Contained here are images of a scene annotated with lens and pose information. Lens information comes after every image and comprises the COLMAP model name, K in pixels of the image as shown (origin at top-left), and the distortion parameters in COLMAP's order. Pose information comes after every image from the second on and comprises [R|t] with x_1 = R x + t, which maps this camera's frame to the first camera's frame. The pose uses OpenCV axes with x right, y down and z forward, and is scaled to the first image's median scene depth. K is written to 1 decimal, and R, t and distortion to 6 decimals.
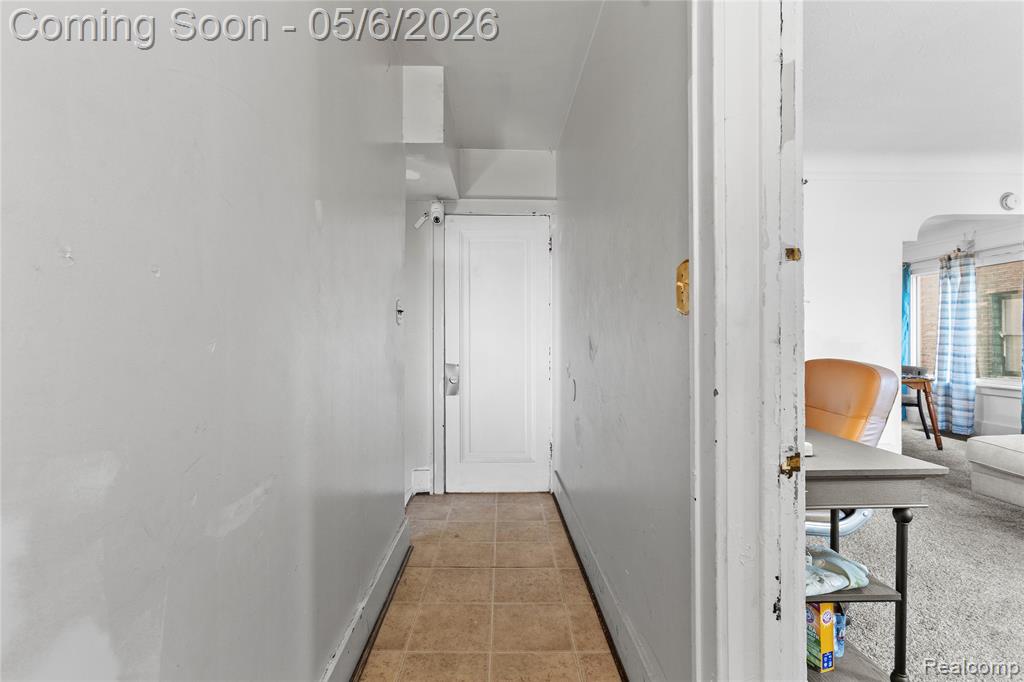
lens RADIAL K [[458.5, 0, 502.5], [0, 458.5, 336.6], [0, 0, 1]] dist [-0.004827, 0.000991]
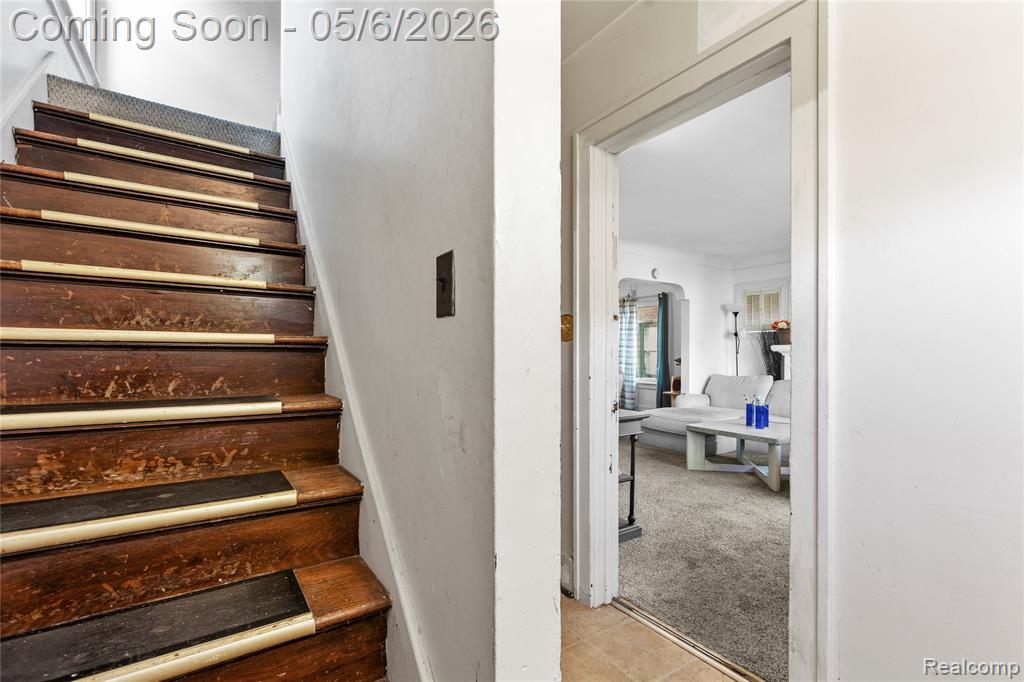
lens RADIAL K [[458.5, 0, 519.4], [0, 458.5, 349.8], [0, 0, 1]] dist [-0.004827, 0.000991]
pose [[0.839338, 0.009056, 0.543534, -0.161196], [-0.010282, 0.999947, -0.000782, -0.001813], [-0.543513, -0.004932, 0.839387, -0.108233]]
